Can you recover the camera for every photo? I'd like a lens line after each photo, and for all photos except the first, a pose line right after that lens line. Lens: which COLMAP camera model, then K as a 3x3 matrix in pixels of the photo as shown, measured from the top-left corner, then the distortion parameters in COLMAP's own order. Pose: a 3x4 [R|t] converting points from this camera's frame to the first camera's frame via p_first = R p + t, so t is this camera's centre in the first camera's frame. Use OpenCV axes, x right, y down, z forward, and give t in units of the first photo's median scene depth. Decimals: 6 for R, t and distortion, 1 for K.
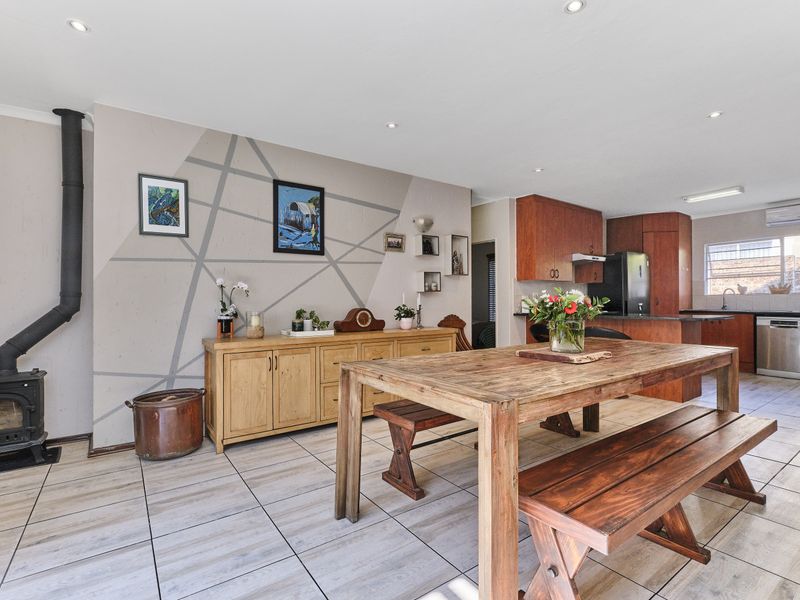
lens RADIAL K [[396.8, 0, 399.9], [0, 396.8, 298.8], [0, 0, 1]] dist [-0.004214, -0.000888]
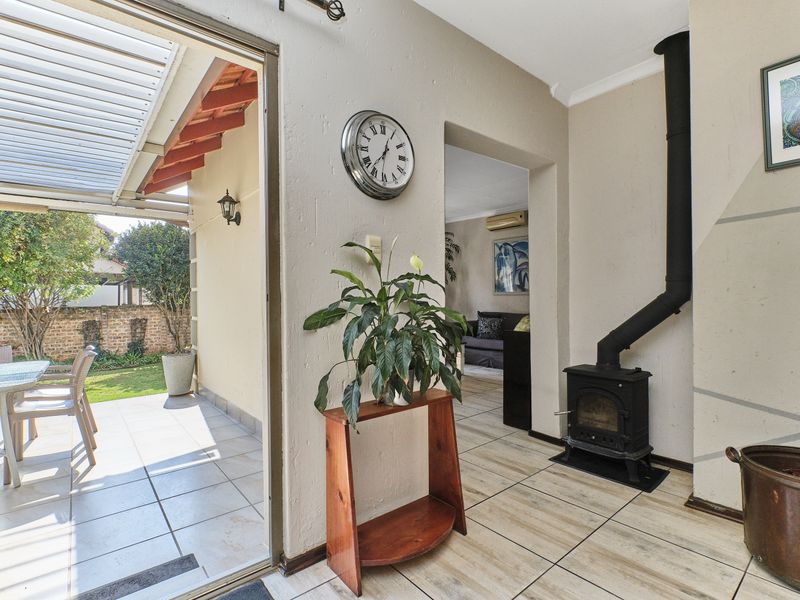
lens RADIAL K [[396.8, 0, 399.9], [0, 396.8, 298.8], [0, 0, 1]] dist [-0.004214, -0.000888]
pose [[0.069018, 0.006276, -0.997596, -0.098963], [0.019582, 0.999779, 0.007644, 0.011109], [0.997423, -0.020062, 0.068880, 0.383598]]
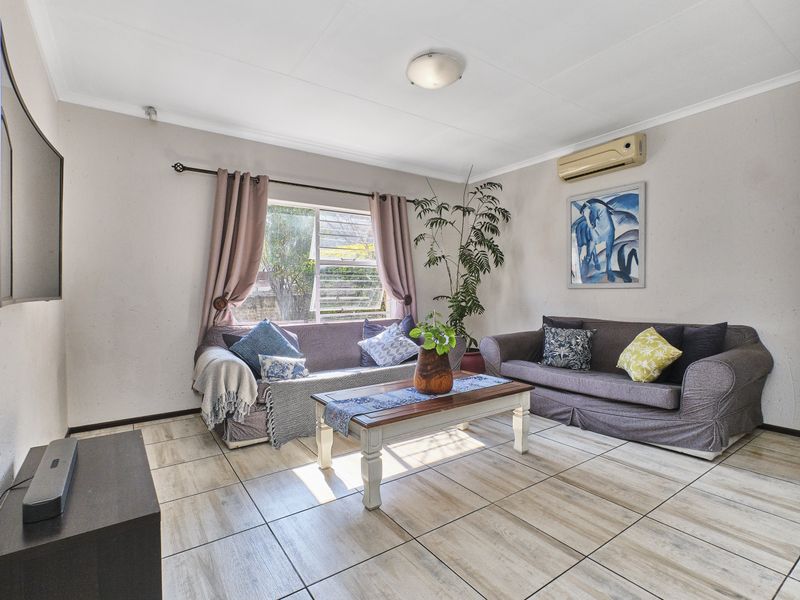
lens RADIAL K [[396.8, 0, 399.9], [0, 396.8, 298.8], [0, 0, 1]] dist [-0.004214, -0.000888]
pose [[-0.016601, 0.016980, -0.999718, -0.938878], [0.015085, 0.999746, 0.016730, 0.020018], [0.999748, -0.014803, -0.016853, 0.517096]]
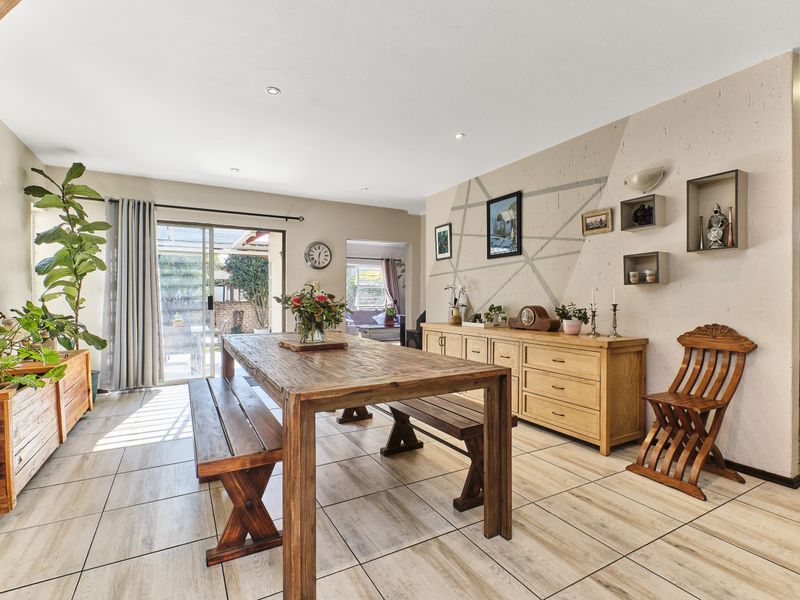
lens RADIAL K [[396.8, 0, 399.9], [0, 396.8, 298.8], [0, 0, 1]] dist [-0.004214, -0.000888]
pose [[-0.115923, 0.006604, -0.993236, 1.077969], [0.006322, 0.999963, 0.005911, -0.001328], [0.993238, -0.005594, -0.115960, 0.971925]]
